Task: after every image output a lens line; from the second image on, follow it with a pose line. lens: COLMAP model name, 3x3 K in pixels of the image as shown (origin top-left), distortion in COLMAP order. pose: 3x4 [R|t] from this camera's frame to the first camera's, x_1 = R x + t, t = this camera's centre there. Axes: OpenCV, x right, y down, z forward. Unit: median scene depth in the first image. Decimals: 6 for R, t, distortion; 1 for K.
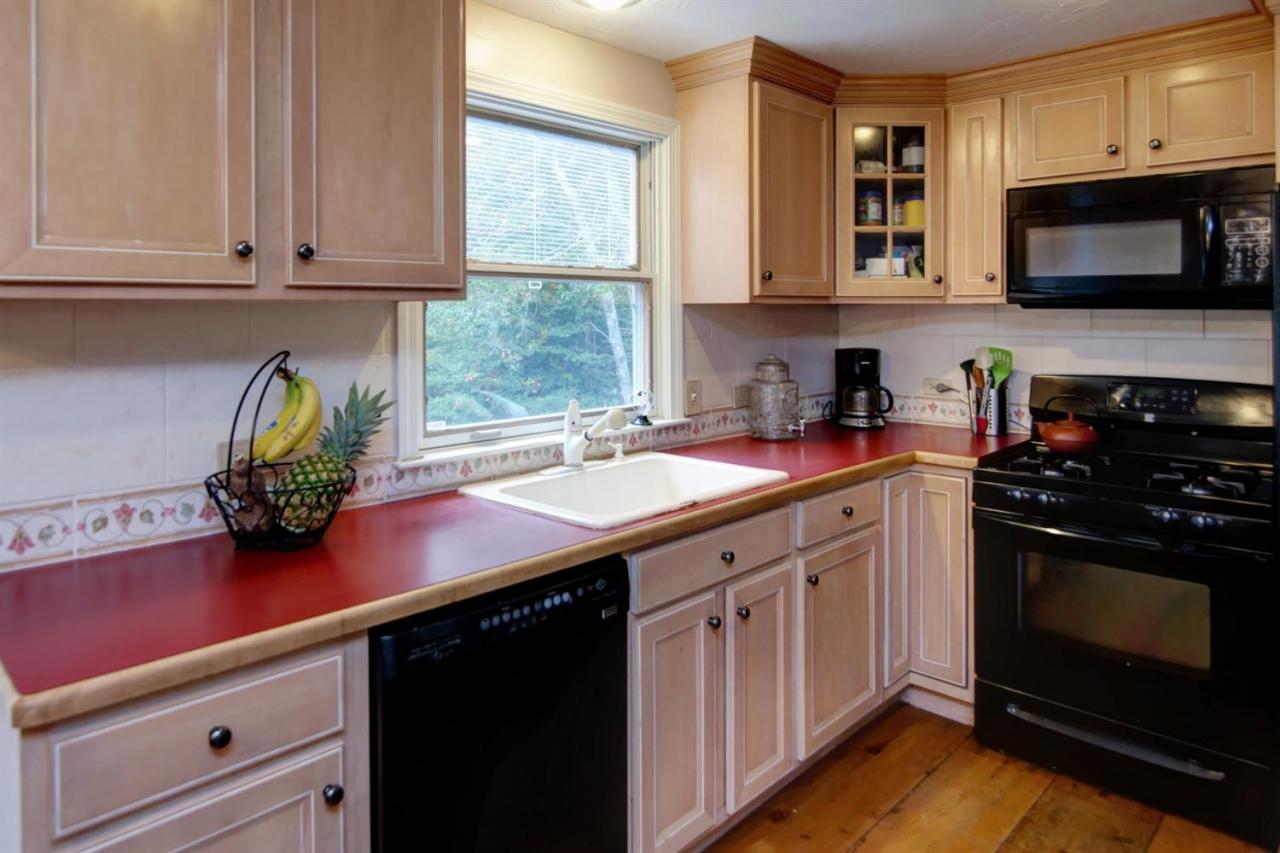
lens RADIAL K [[801.9, 0, 595.5], [0, 801.9, 311.6], [0, 0, 1]] dist [-0.007322, 0.001867]
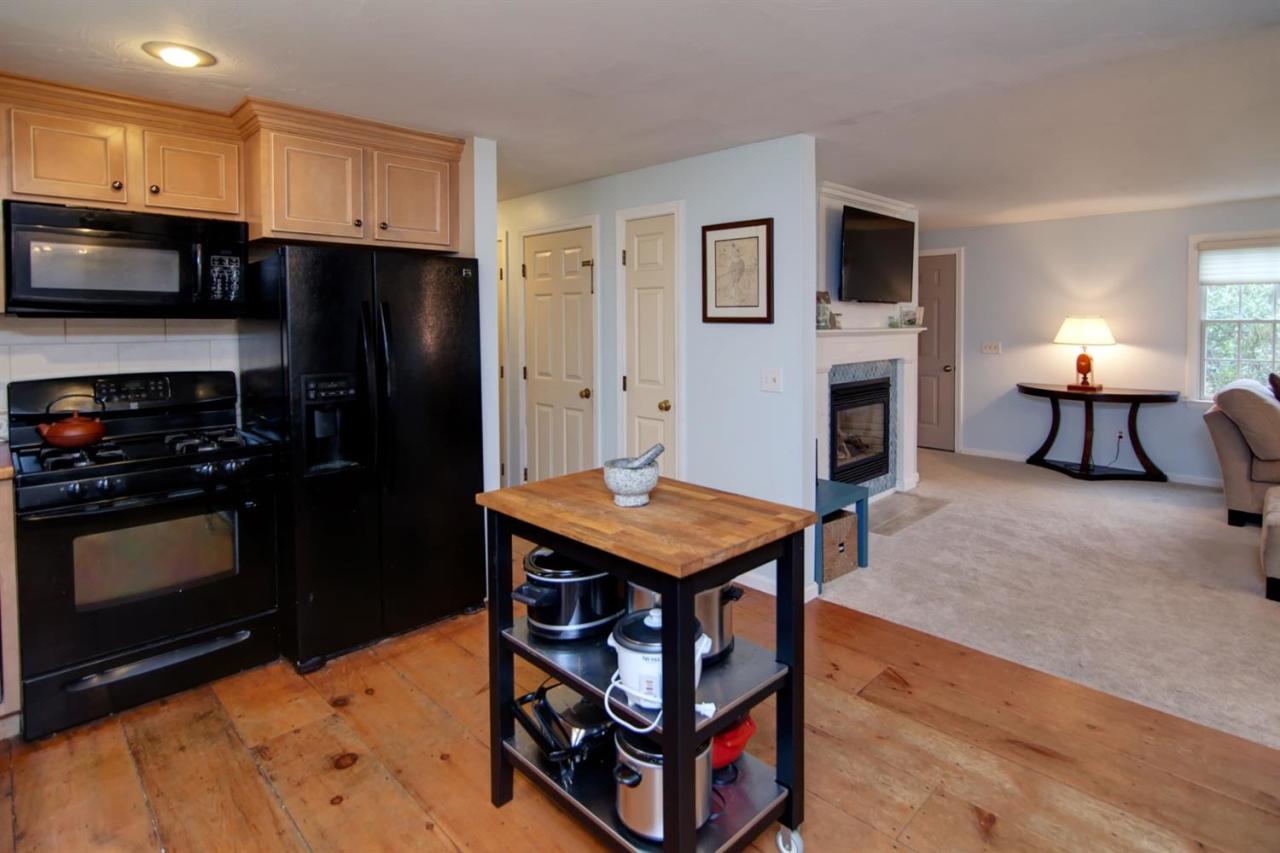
lens RADIAL K [[669.3, 0, 664.6], [0, 669.3, 331.5], [0, 0, 1]] dist [0.001766, -0.000627]
pose [[-0.025047, -0.018102, 0.999522, -0.418903], [0.001456, 0.999834, 0.018144, -0.000762], [-0.999685, 0.001910, -0.025017, 0.226372]]
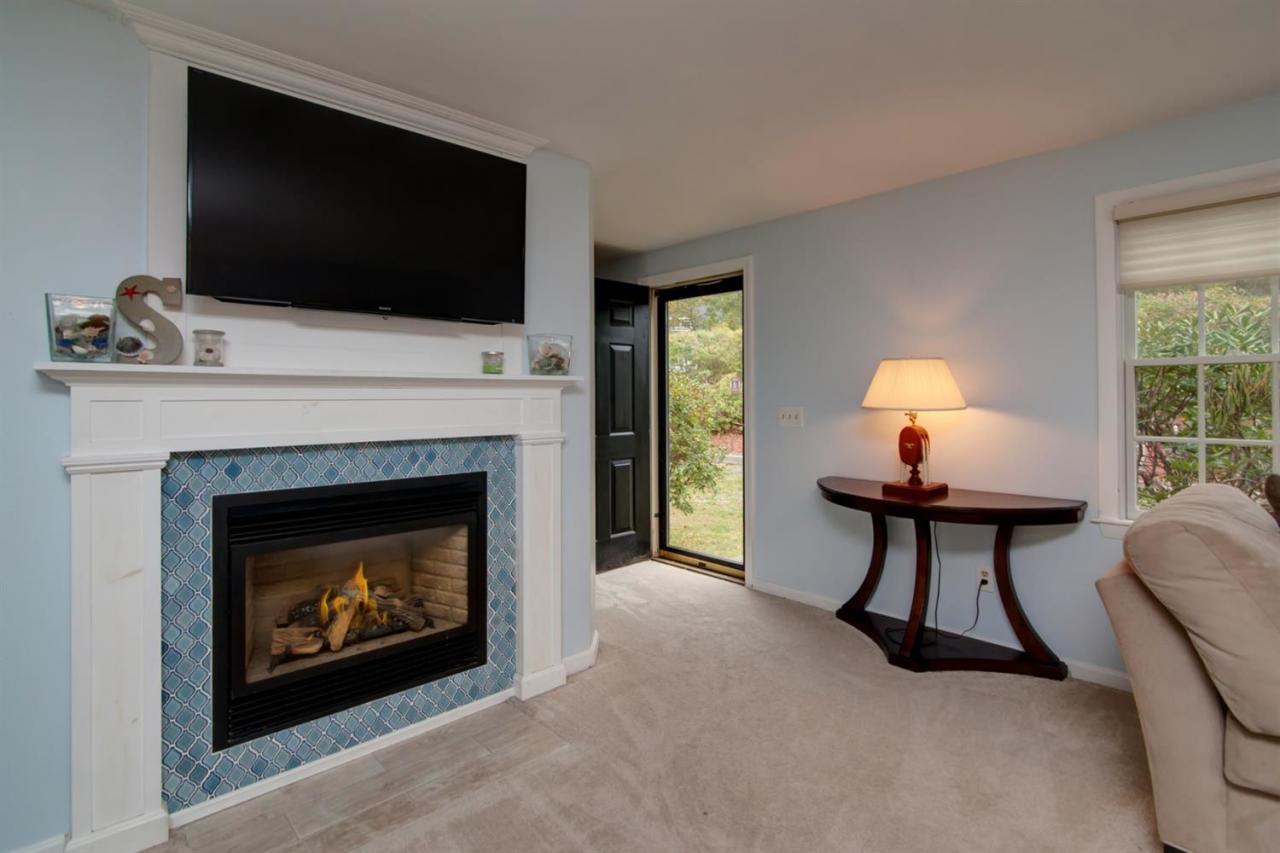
lens RADIAL K [[623.5, 0, 649.2], [0, 623.5, 392.1], [0, 0, 1]] dist [-0.002682, -0.000875]
pose [[0.021793, 0.011519, 0.999696, 0.745211], [0.003953, 0.999925, -0.011608, 0.070552], [-0.999755, 0.004205, 0.021746, -0.879262]]
